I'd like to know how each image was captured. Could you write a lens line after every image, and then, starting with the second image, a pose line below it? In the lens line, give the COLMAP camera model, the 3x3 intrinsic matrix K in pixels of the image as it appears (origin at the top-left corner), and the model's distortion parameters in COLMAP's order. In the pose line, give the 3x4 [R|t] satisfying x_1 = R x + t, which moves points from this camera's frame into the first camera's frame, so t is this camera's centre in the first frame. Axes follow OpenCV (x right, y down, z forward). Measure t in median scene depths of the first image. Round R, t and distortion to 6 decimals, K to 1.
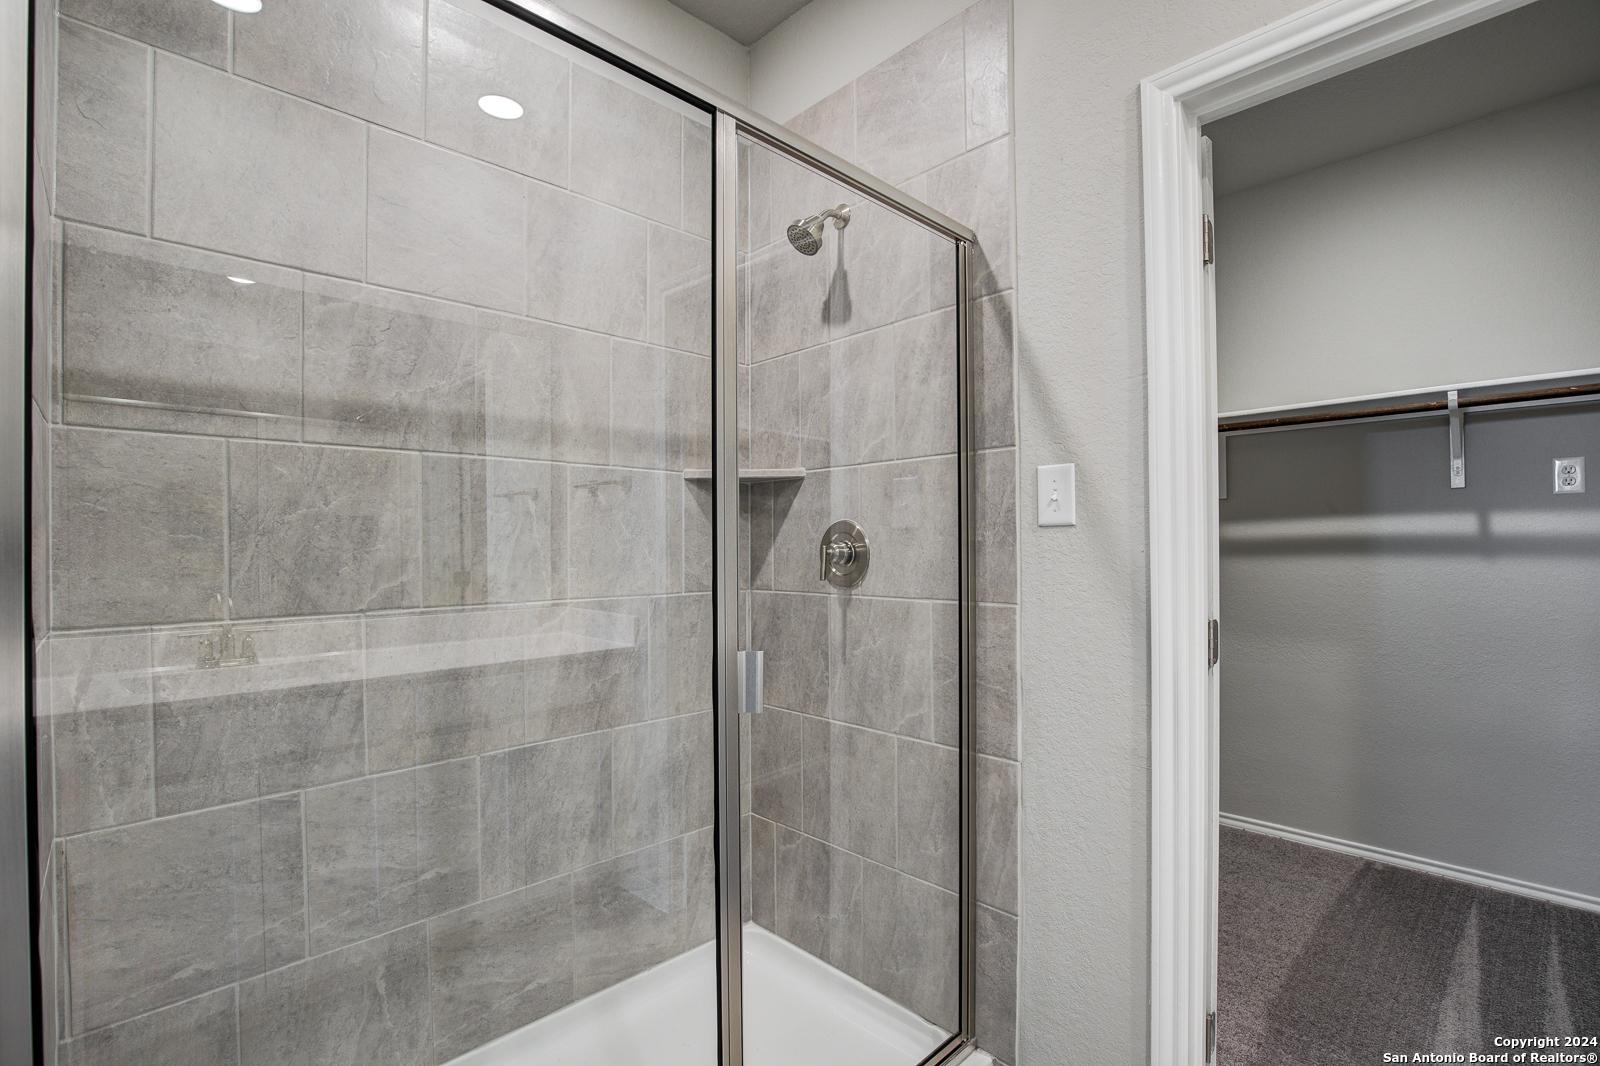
lens RADIAL K [[727.5, 0, 826.2], [0, 727.5, 548.8], [0, 0, 1]] dist [-0.023893, 0.004227]
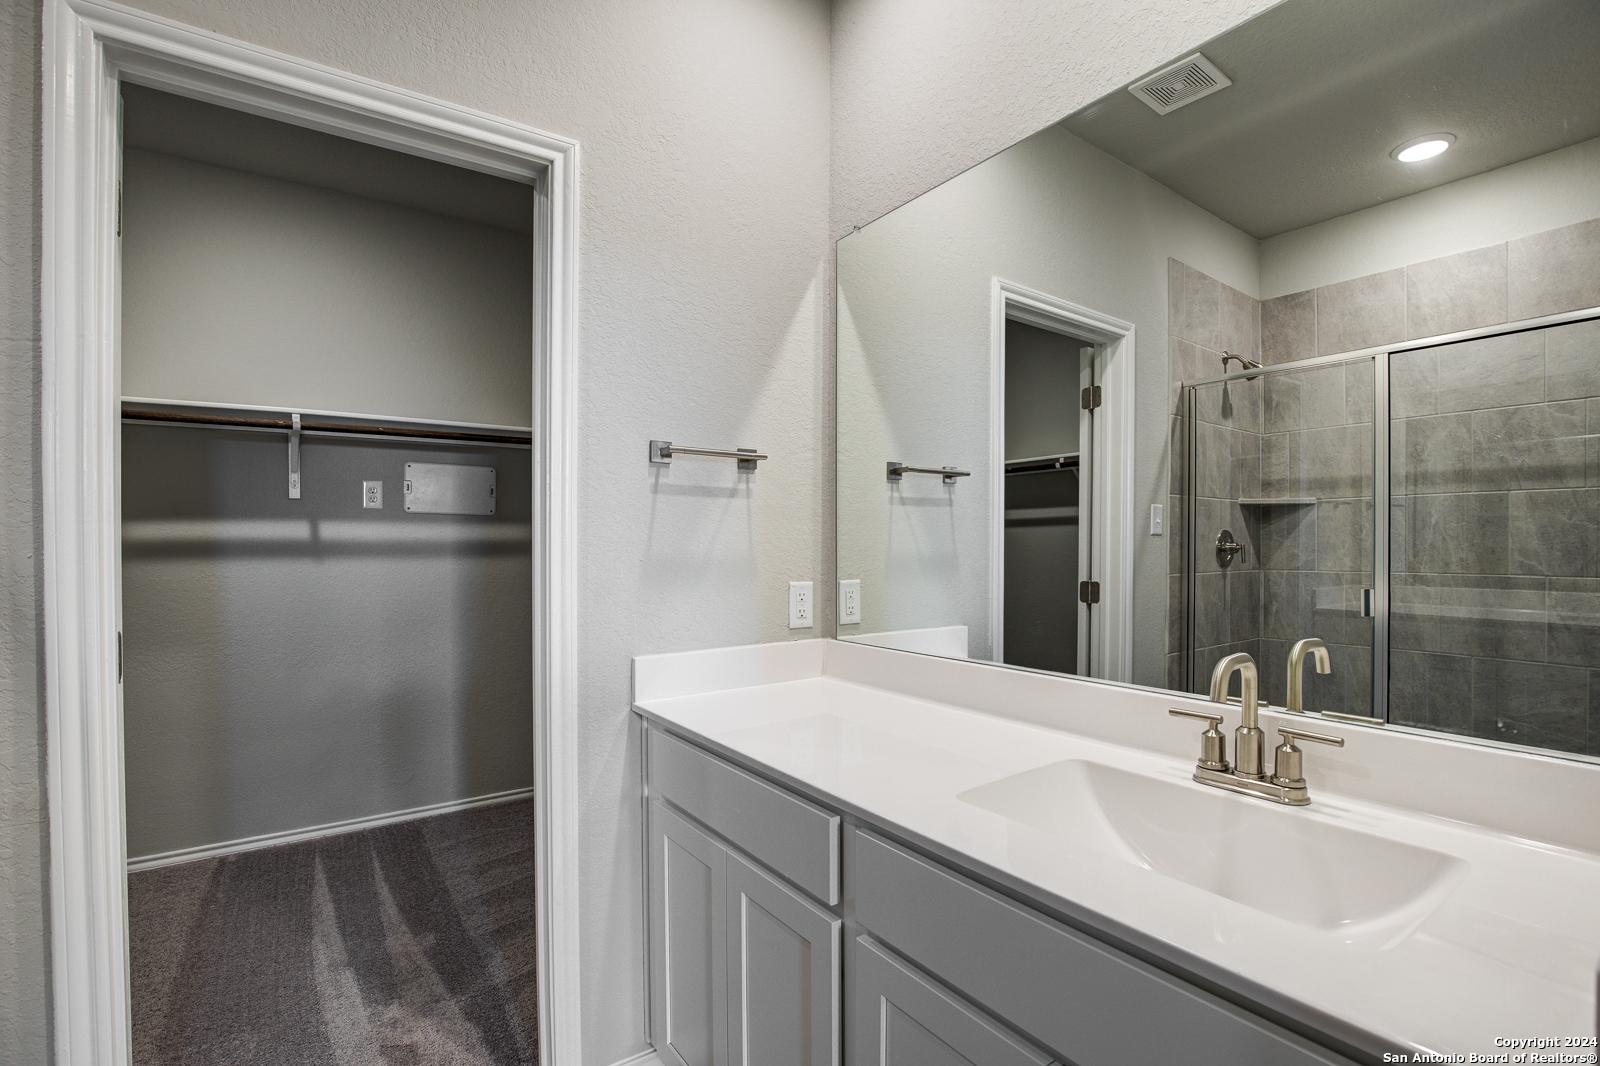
lens RADIAL K [[727.5, 0, 784.2], [0, 727.5, 548.7], [0, 0, 1]] dist [-0.023893, 0.004227]
pose [[0.194396, -0.002872, 0.980919, -0.103322], [0.009325, 0.999956, 0.001080, 0.001113], [-0.980879, 0.008937, 0.194414, 0.009606]]
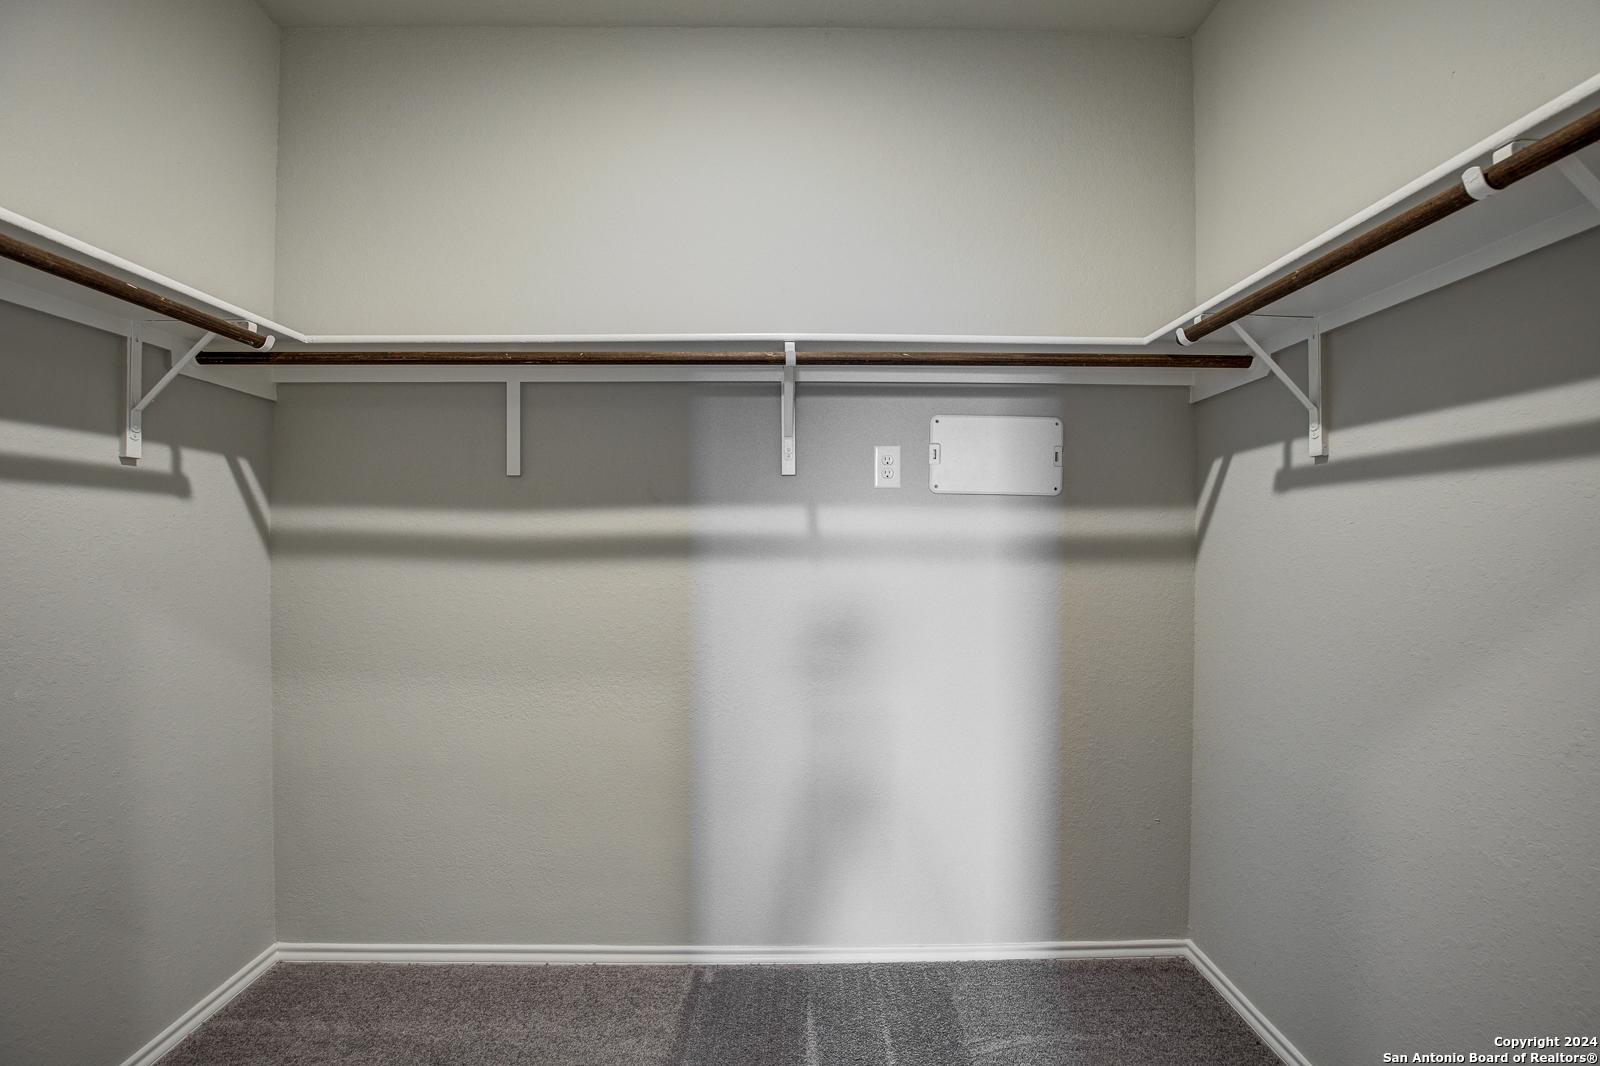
lens RADIAL K [[727.5, 0, 789.5], [0, 727.5, 530.6], [0, 0, 1]] dist [-0.023893, 0.004227]
pose [[0.713889, 0.008946, 0.700202, 0.345435], [-0.000831, 0.999929, -0.011928, -0.015282], [-0.700259, 0.007933, 0.713845, 0.458705]]
